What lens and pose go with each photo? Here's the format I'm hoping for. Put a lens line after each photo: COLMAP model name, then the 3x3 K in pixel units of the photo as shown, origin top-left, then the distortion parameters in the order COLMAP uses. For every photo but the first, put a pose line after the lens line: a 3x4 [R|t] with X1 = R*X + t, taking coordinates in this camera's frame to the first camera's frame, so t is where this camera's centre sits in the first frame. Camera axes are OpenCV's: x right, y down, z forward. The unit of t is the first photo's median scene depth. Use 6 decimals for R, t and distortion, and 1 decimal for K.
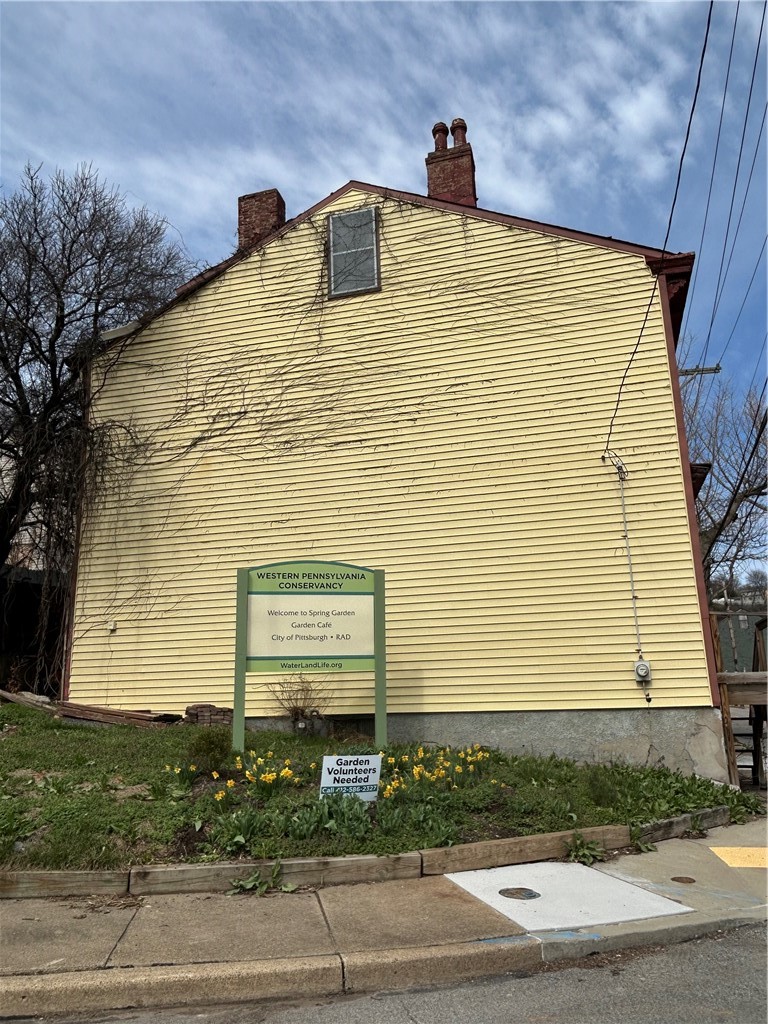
lens RADIAL K [[745.0, 0, 383.8], [0, 745.0, 509.1], [0, 0, 1]] dist [0.000233, -0.014085]
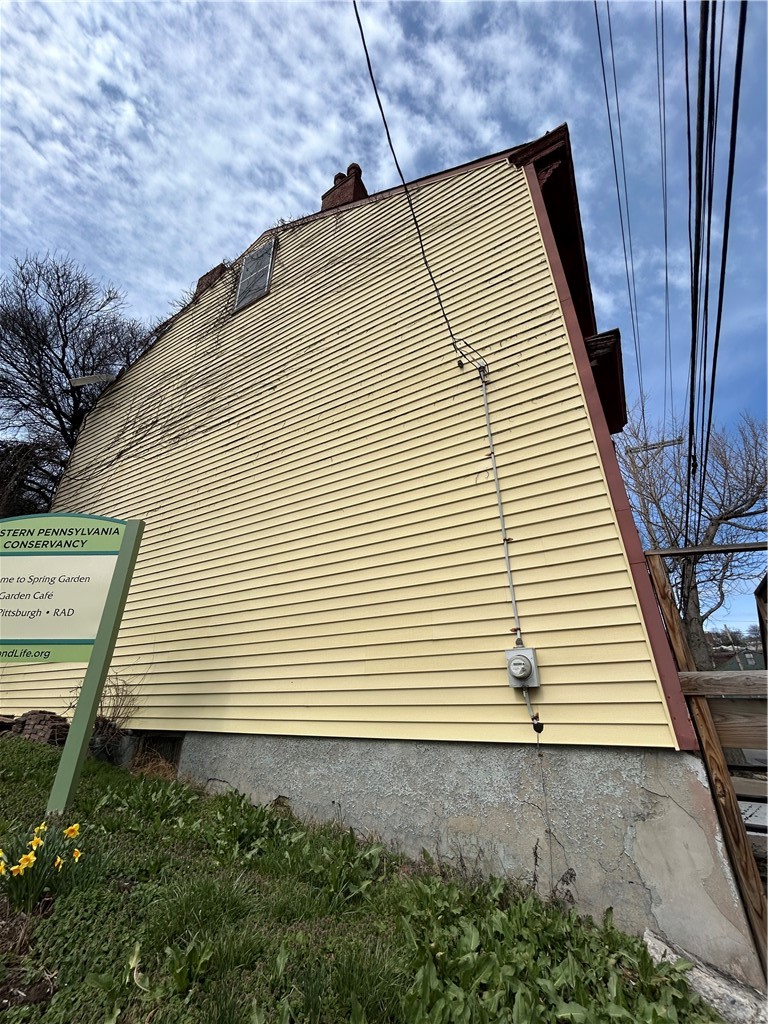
lens RADIAL K [[410.9, 0, 388.2], [0, 410.9, 512.7], [0, 0, 1]] dist [-0.004323, 0.001347]
pose [[0.969326, -0.081193, -0.231980, 0.330607], [0.033575, 0.978754, -0.202273, 0.164225], [0.243475, 0.188280, 0.951457, 0.674172]]
